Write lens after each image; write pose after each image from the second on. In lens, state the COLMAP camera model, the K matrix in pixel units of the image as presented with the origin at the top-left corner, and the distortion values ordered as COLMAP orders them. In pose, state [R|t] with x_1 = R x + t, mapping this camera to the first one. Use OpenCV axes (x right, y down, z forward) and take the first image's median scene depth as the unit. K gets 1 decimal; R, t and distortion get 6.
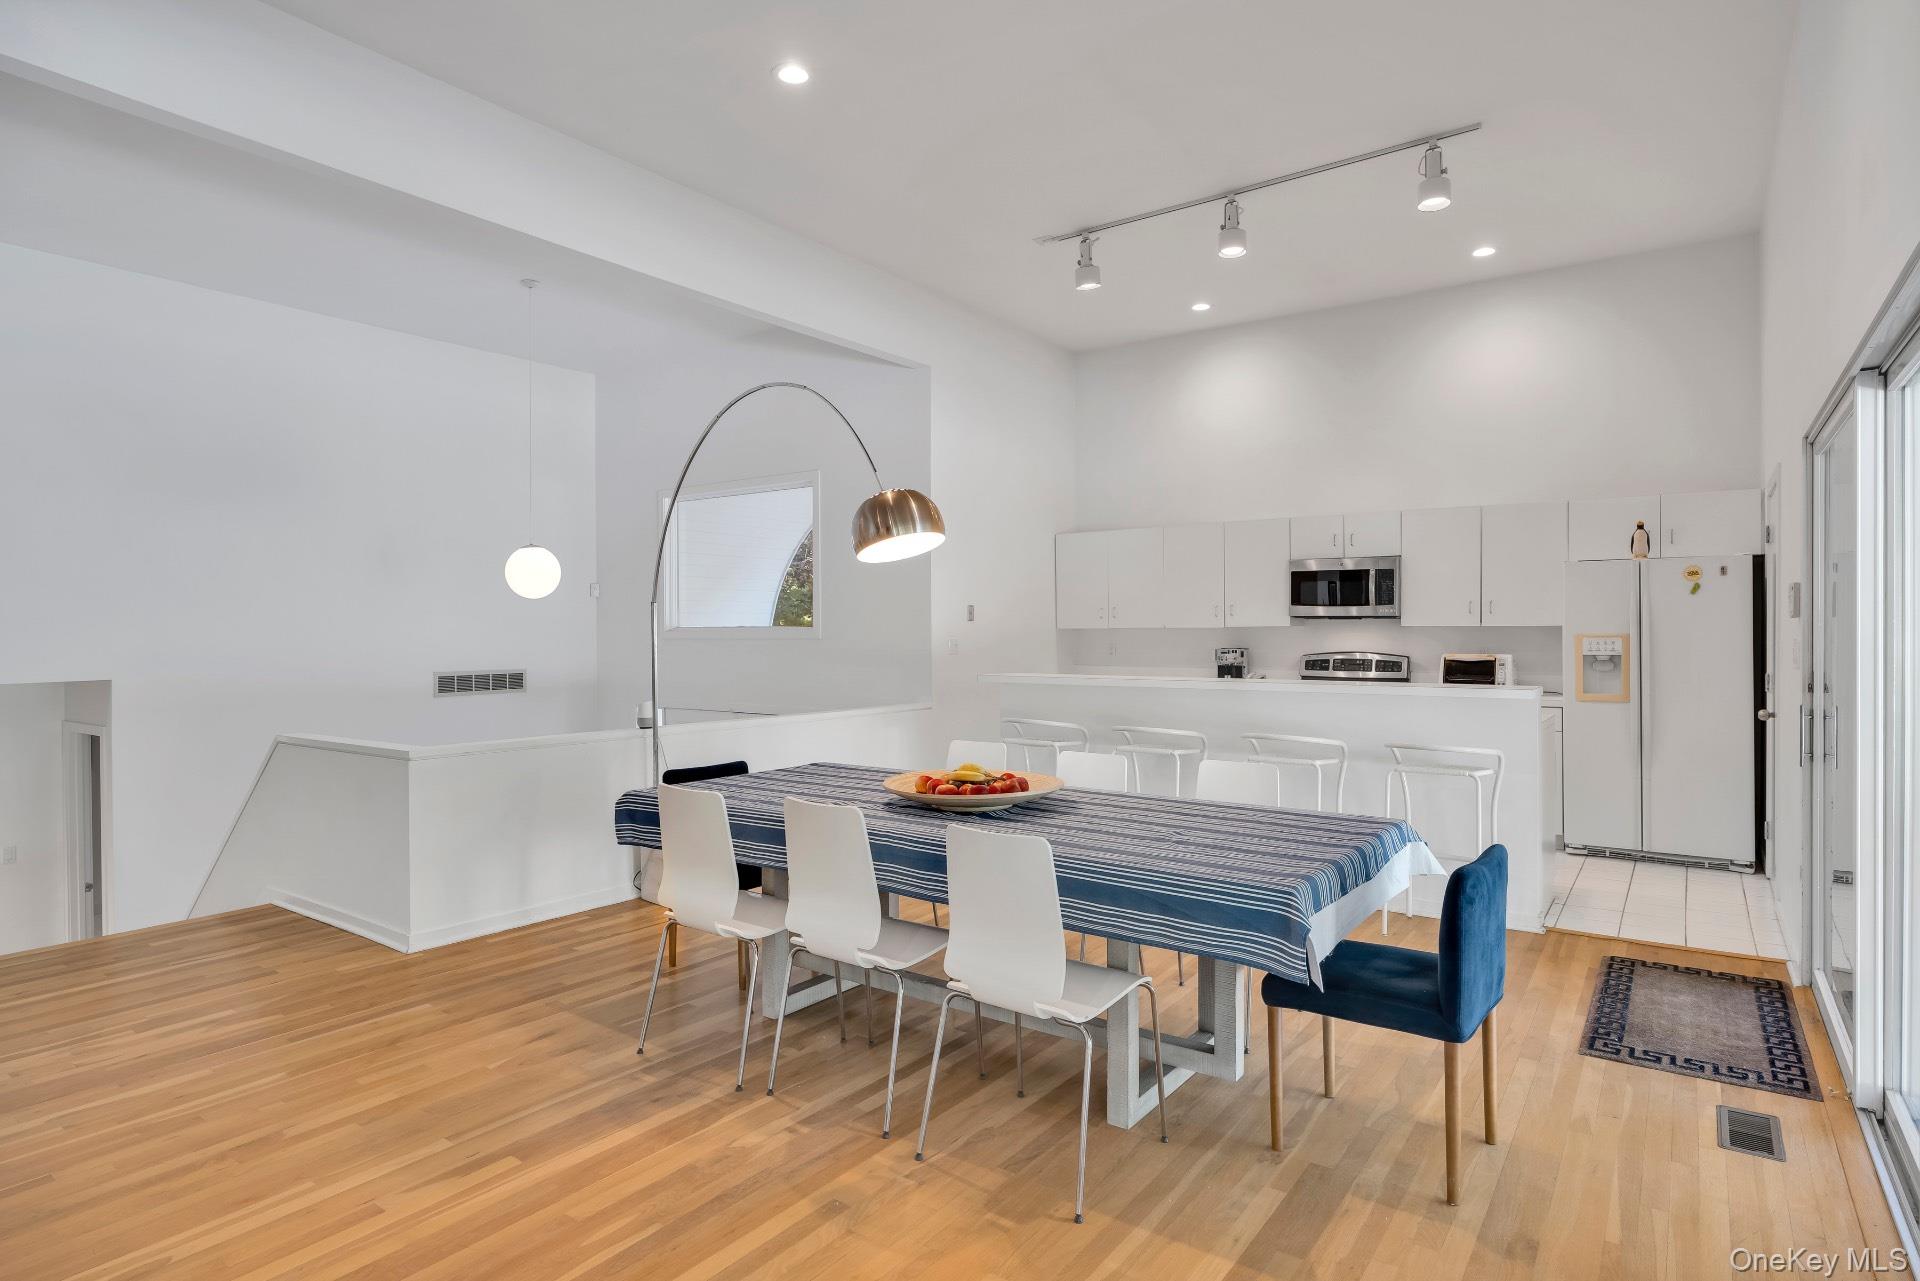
lens RADIAL K [[1042.8, 0, 961.4], [0, 1042.8, 652.8], [0, 0, 1]] dist [-0.017257, 0.000323]
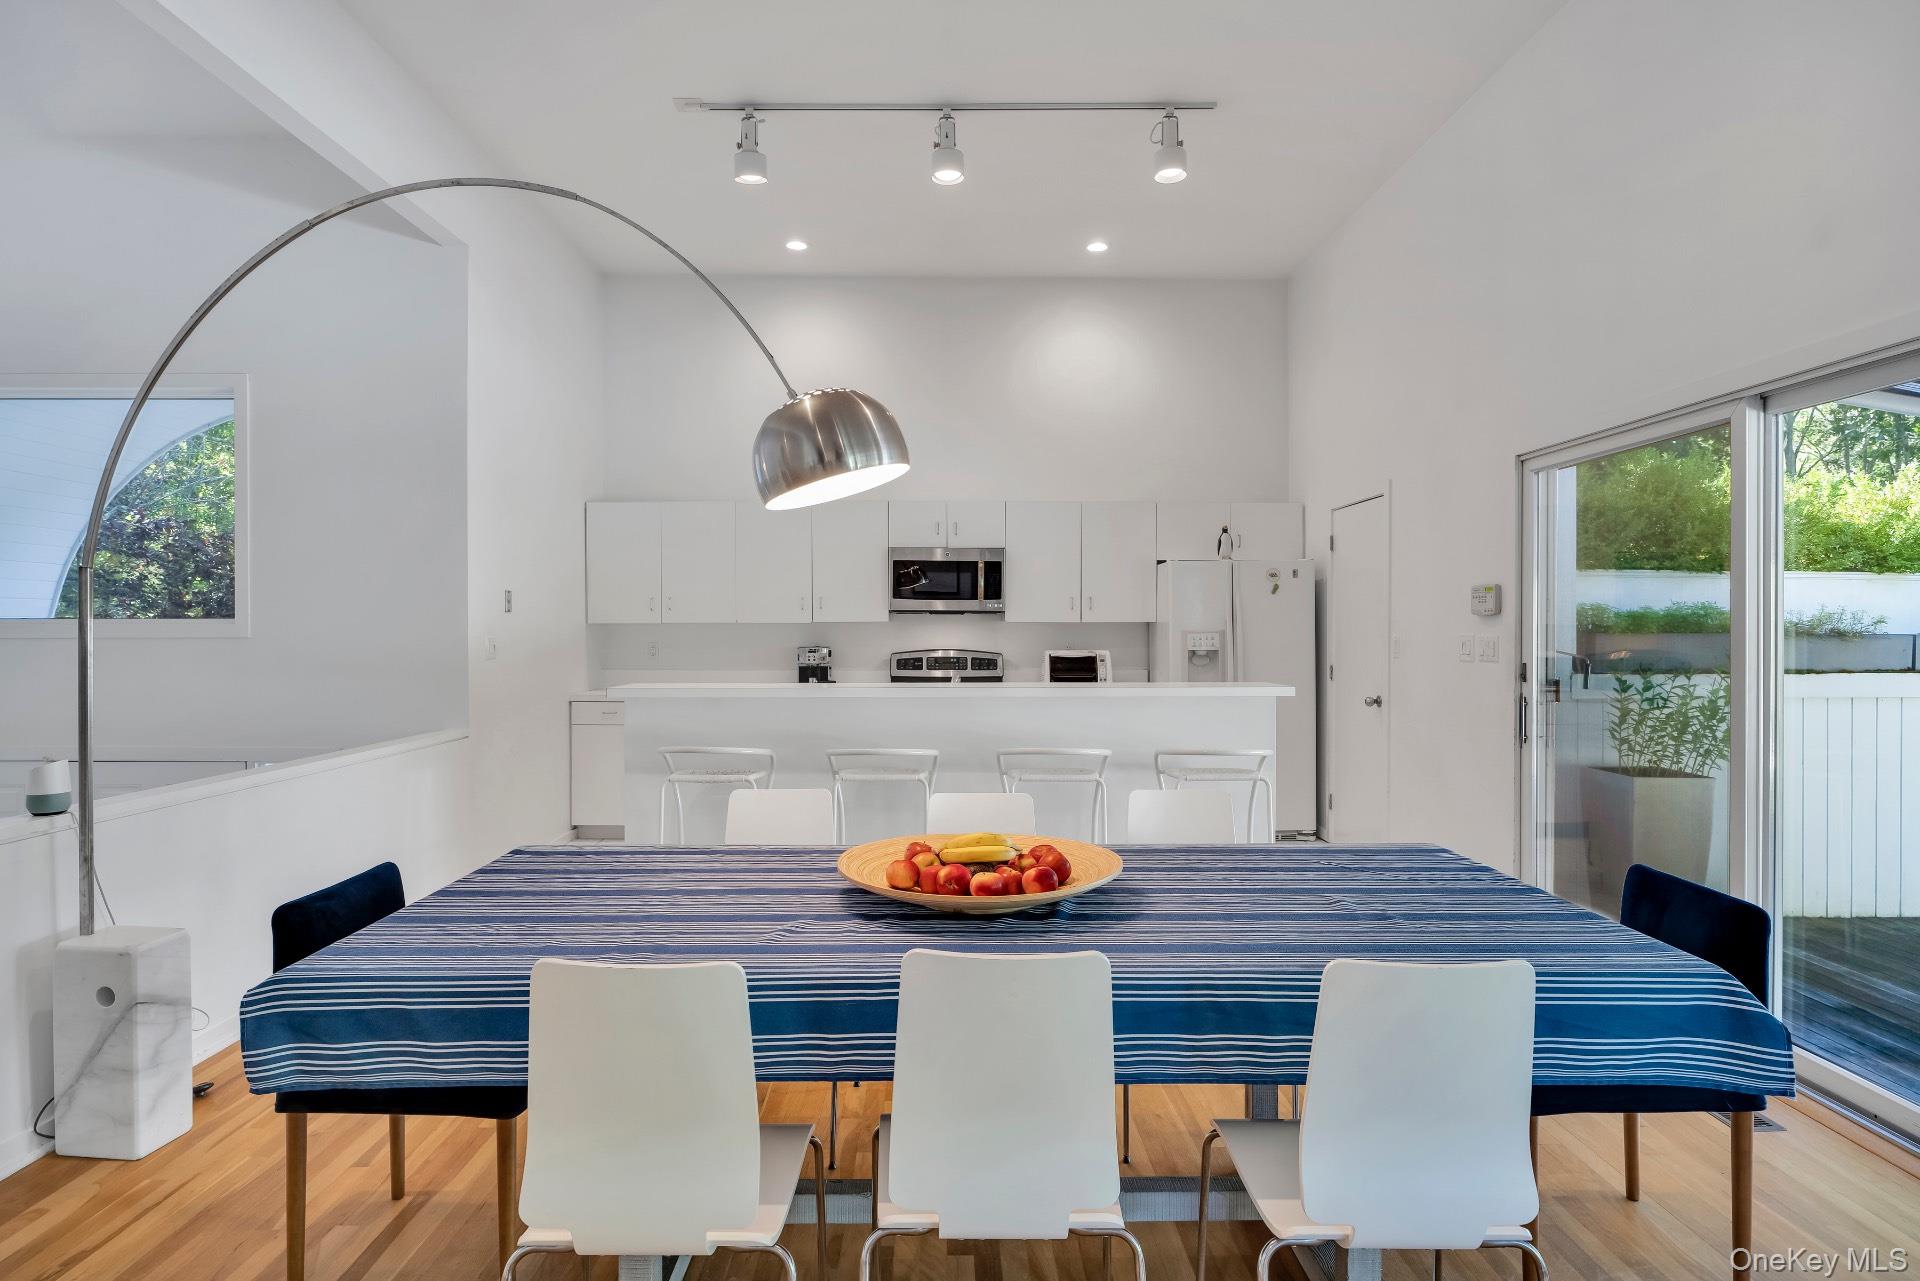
lens RADIAL K [[1042.8, 0, 959.6], [0, 1042.8, 622.3], [0, 0, 1]] dist [-0.017257, 0.000323]
pose [[0.793938, 0.001897, 0.607996, -0.193835], [0.011849, 0.999757, -0.018592, -0.008109], [-0.607884, 0.021965, 0.793722, 0.269262]]
